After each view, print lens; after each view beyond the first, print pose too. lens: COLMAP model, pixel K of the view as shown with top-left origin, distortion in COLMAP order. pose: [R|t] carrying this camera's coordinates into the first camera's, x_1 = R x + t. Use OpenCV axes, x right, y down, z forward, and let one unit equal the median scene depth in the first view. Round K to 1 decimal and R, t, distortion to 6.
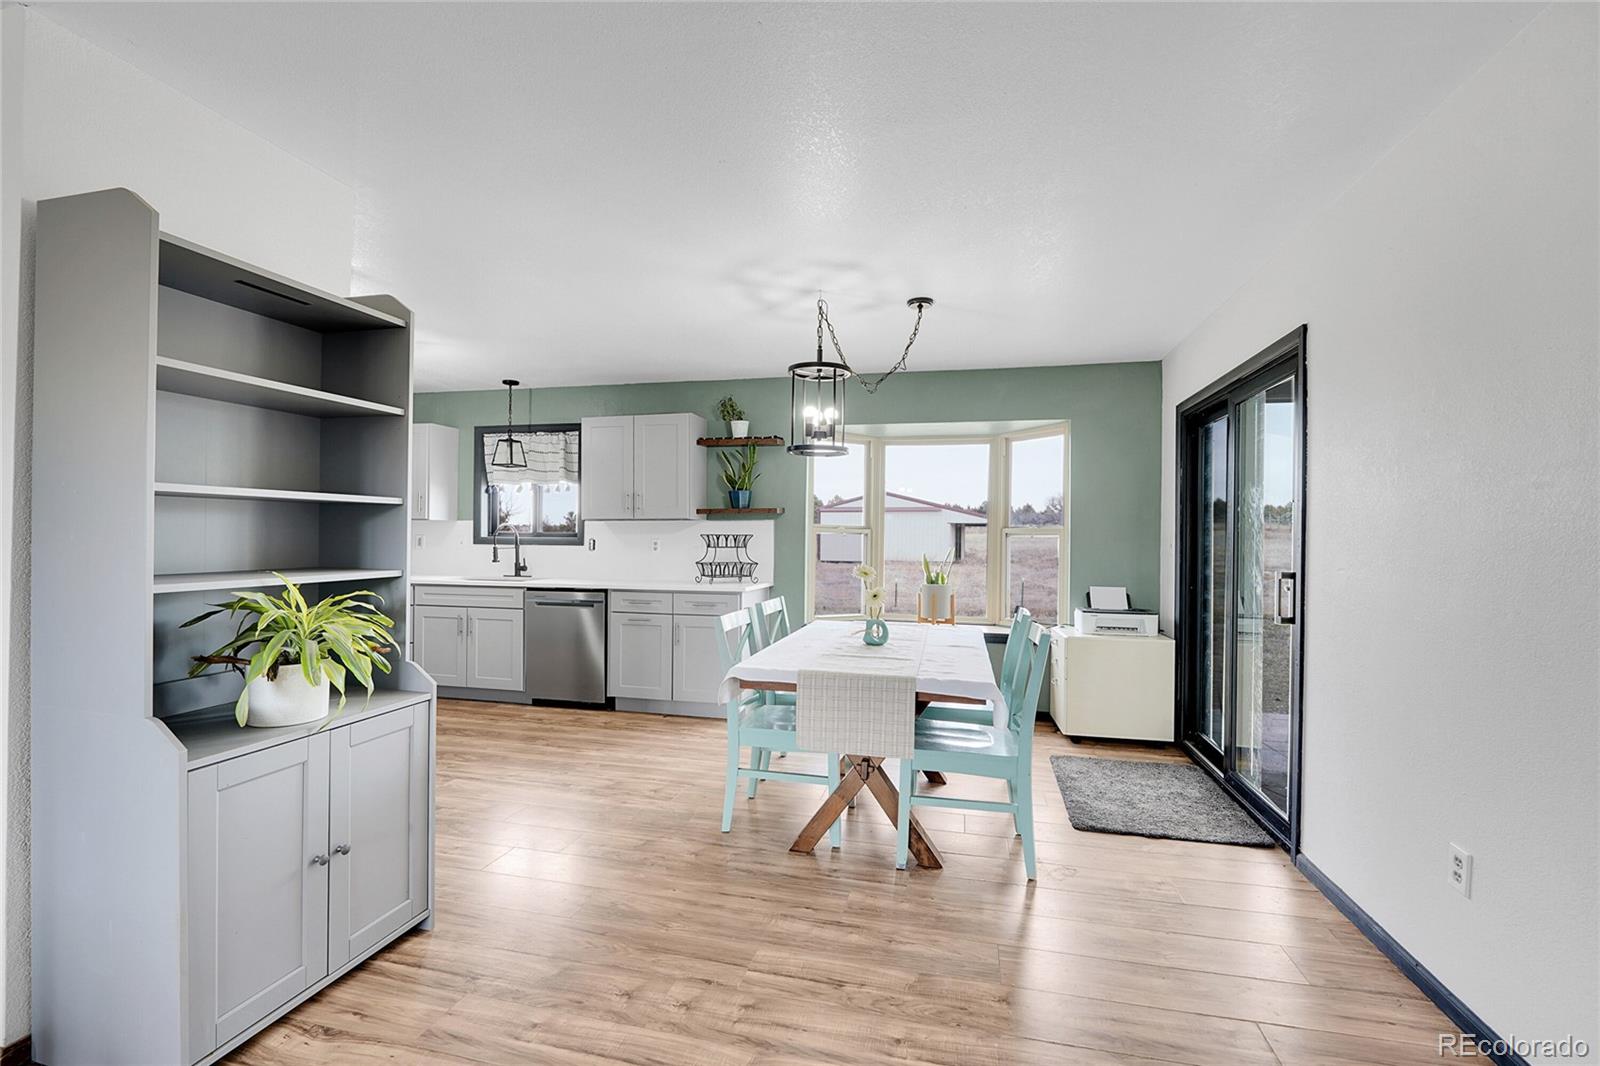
lens RADIAL K [[654.7, 0, 855.7], [0, 654.7, 540.5], [0, 0, 1]] dist [-0.004581, -0.002673]
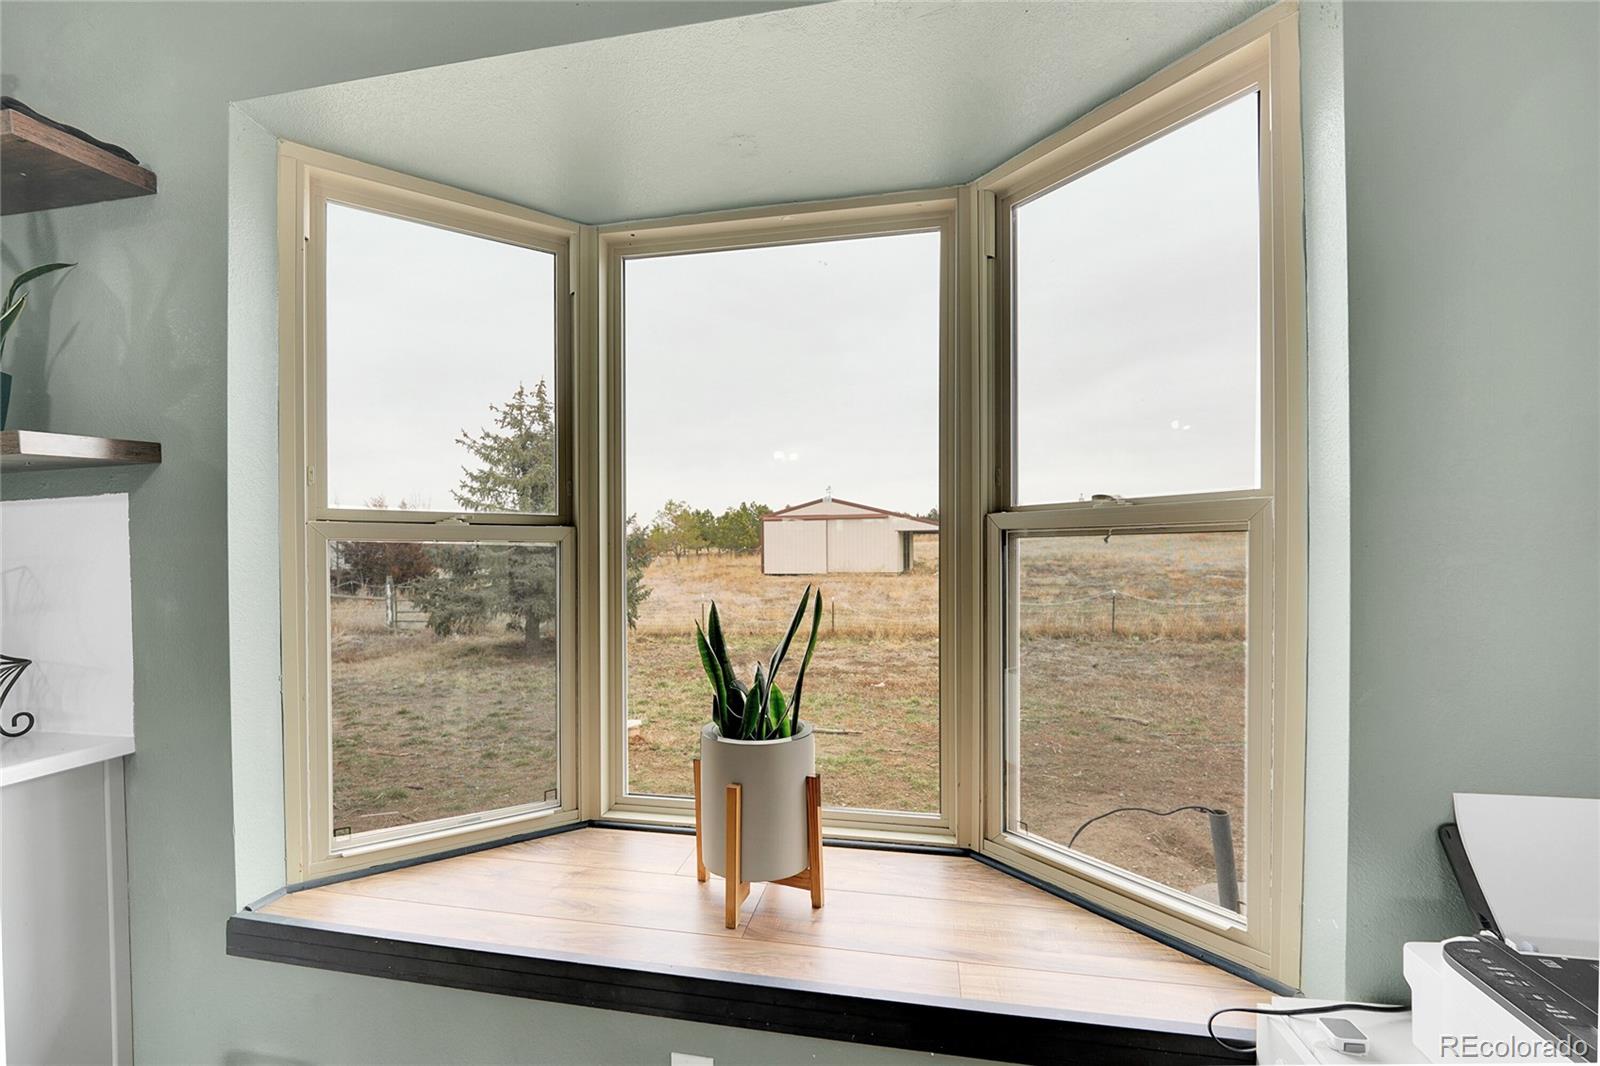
lens RADIAL K [[654.7, 0, 803.0], [0, 654.7, 546.0], [0, 0, 1]] dist [-0.004581, -0.002673]
pose [[0.999835, -0.017471, -0.005043, 0.159826], [0.017431, 0.999818, -0.007800, -0.002992], [0.005178, 0.007711, 0.999957, 0.746612]]
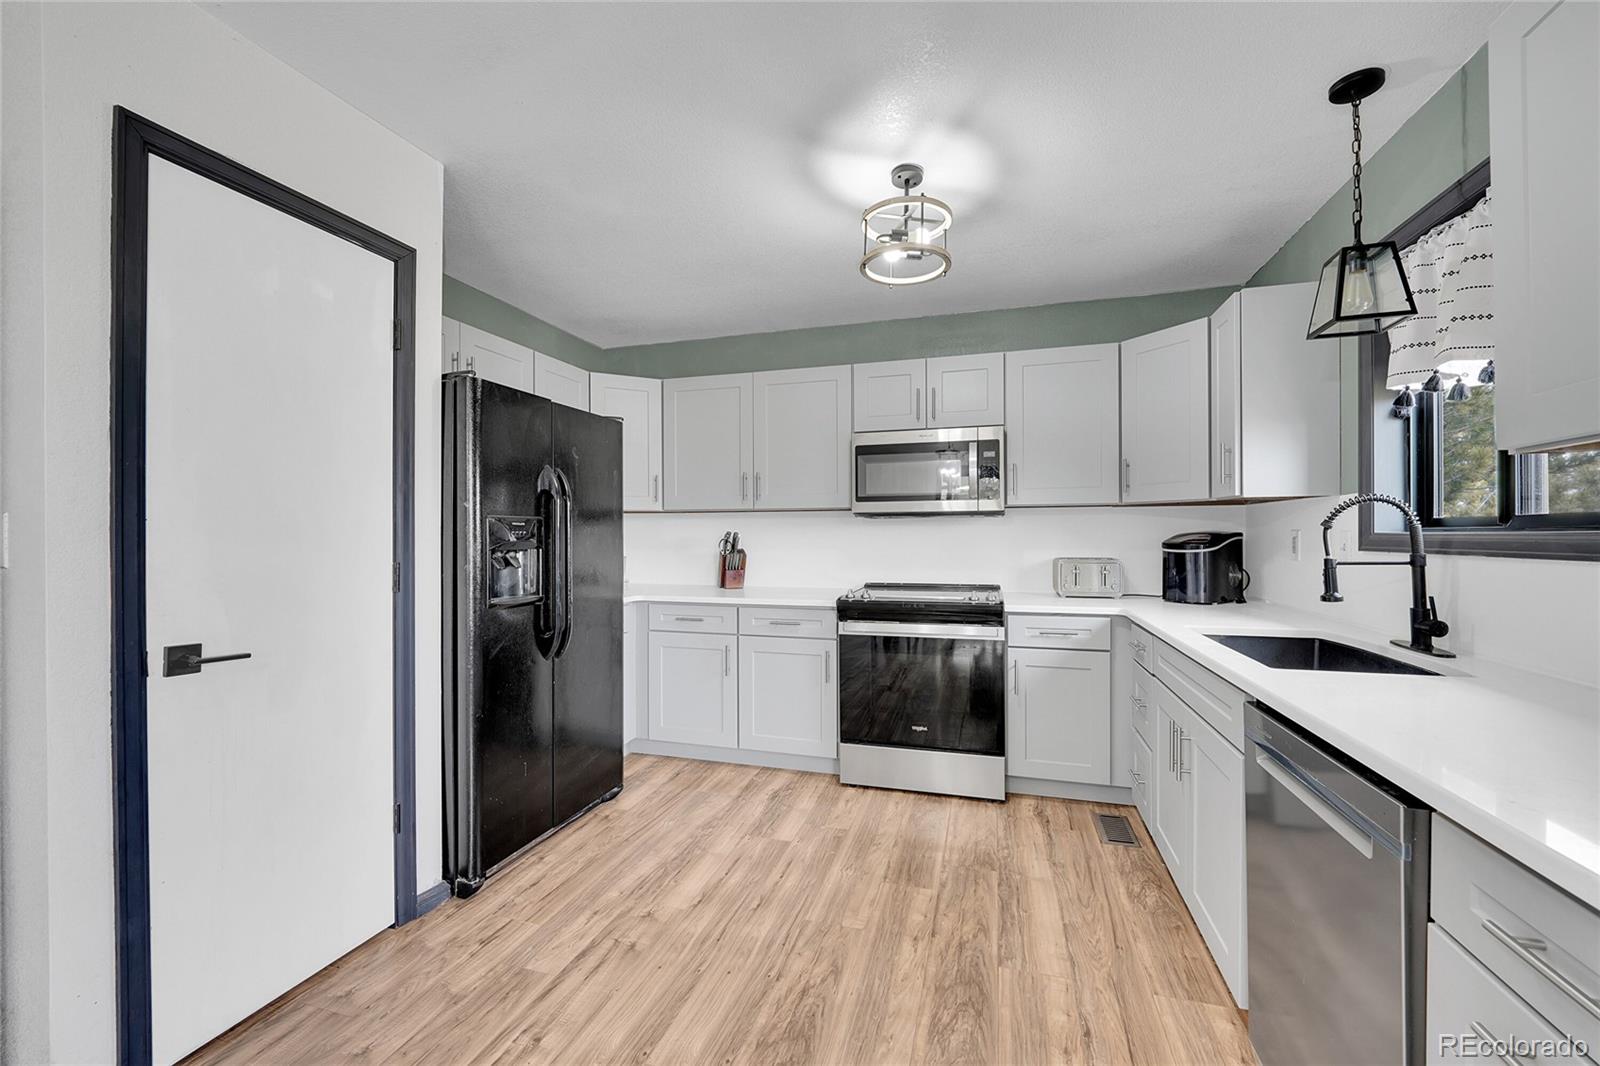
lens RADIAL K [[654.7, 0, 794.8], [0, 654.7, 535.1], [0, 0, 1]] dist [-0.004581, -0.002673]
pose [[-0.150219, -0.010332, -0.988599, -0.141831], [-0.001307, 0.999947, -0.010252, 0.000275], [0.988652, -0.000248, -0.150224, 0.740905]]
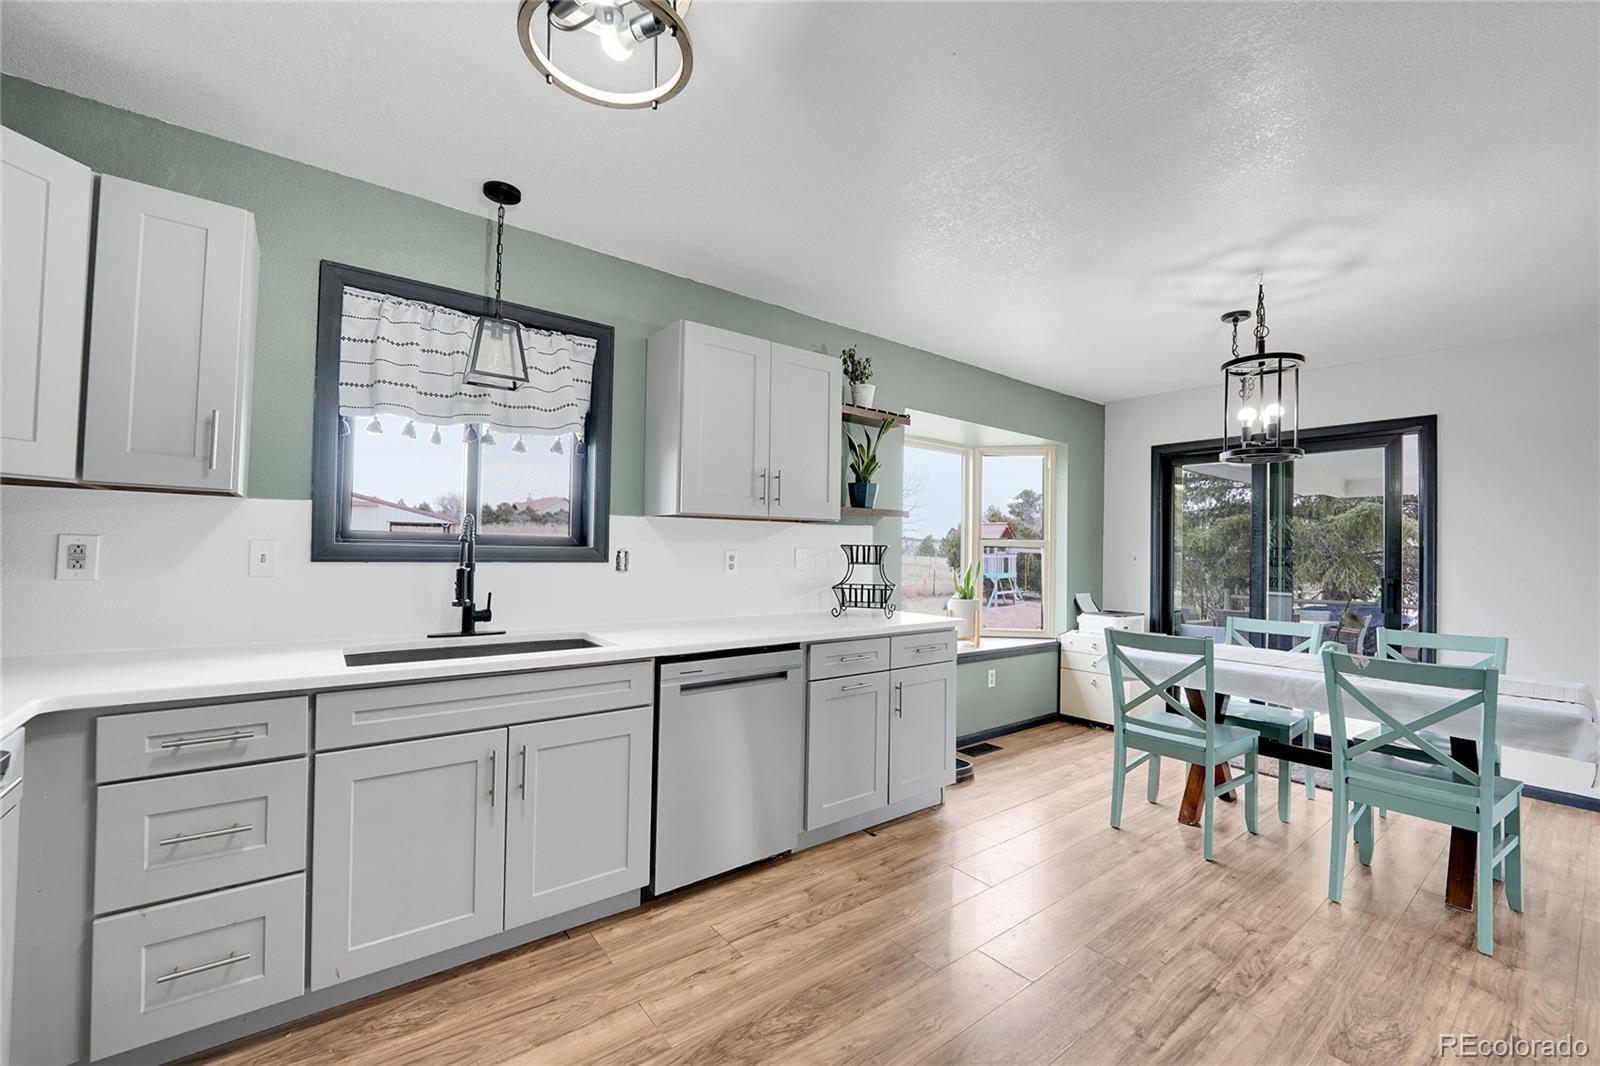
lens RADIAL K [[630.7, 0, 807.6], [0, 630.7, 538.7], [0, 0, 1]] dist [-0.015239, -0.000351]
pose [[0.681603, 0.015019, 0.731568, -0.677078], [-0.010156, 0.999887, -0.011066, -0.007346], [-0.731652, 0.000113, 0.681679, 0.552348]]
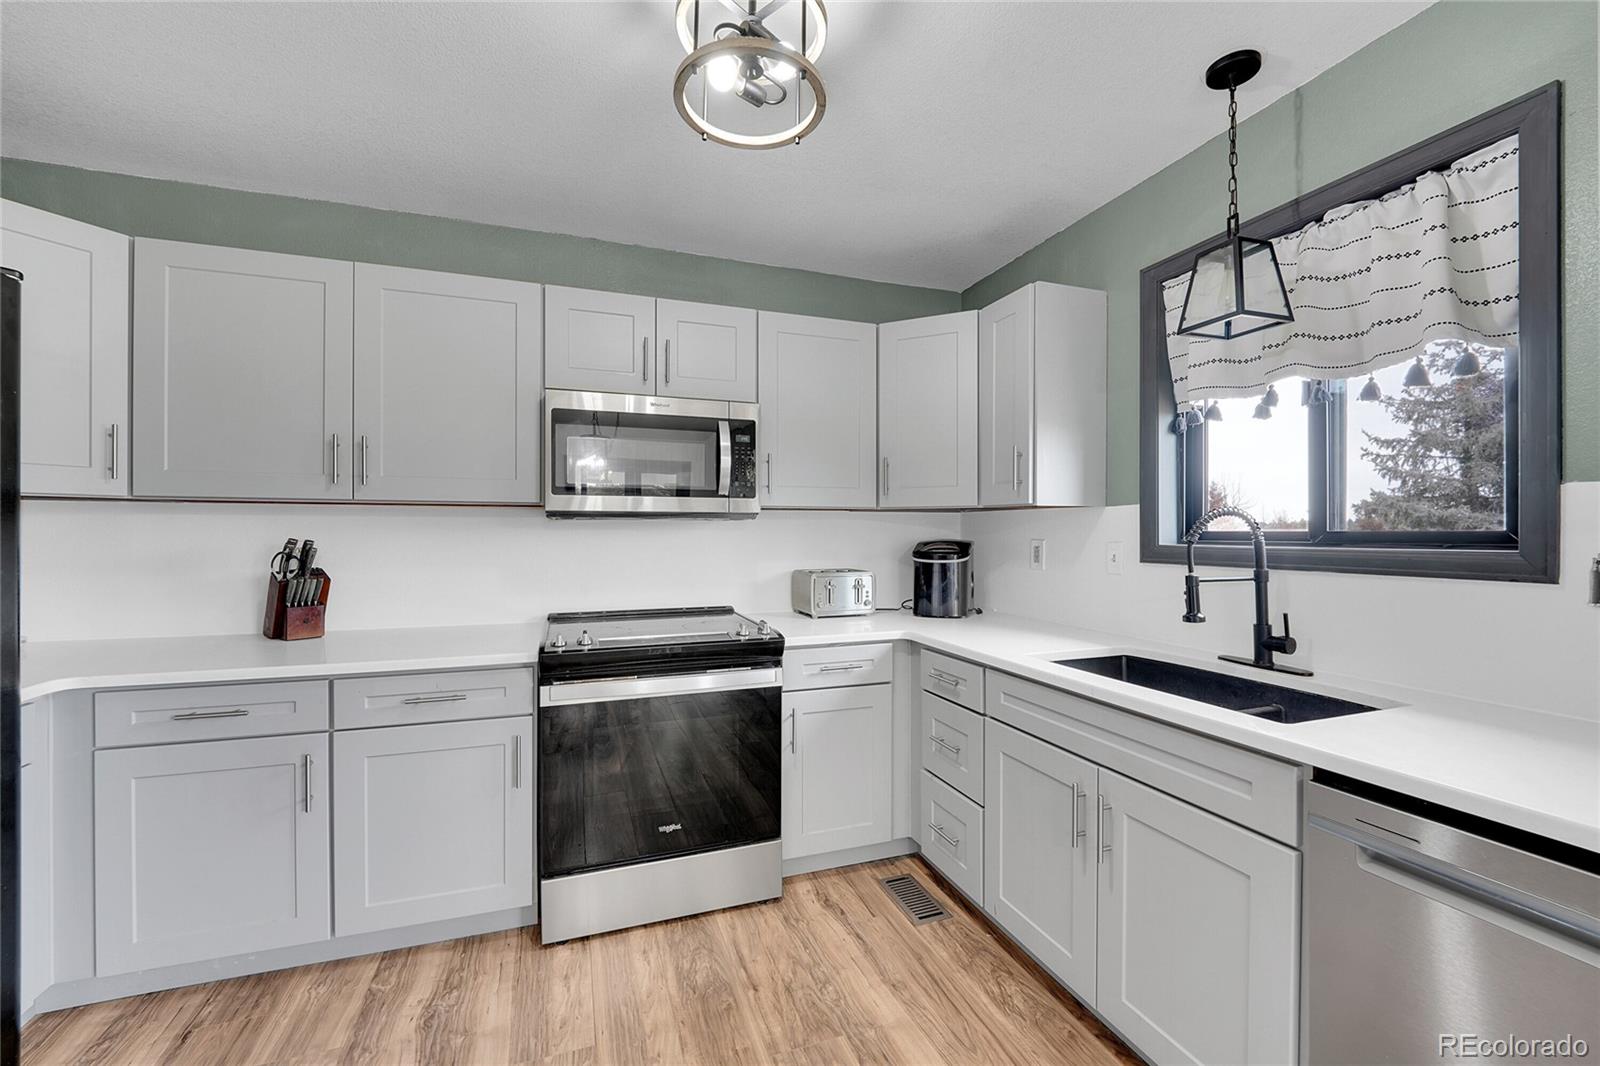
lens RADIAL K [[654.7, 0, 799.0], [0, 654.7, 533.5], [0, 0, 1]] dist [-0.004581, -0.002673]
pose [[0.474316, -0.009412, -0.880304, -0.341293], [0.002007, 0.999952, -0.009609, -0.009474], [0.880352, 0.002791, 0.474312, 0.644768]]
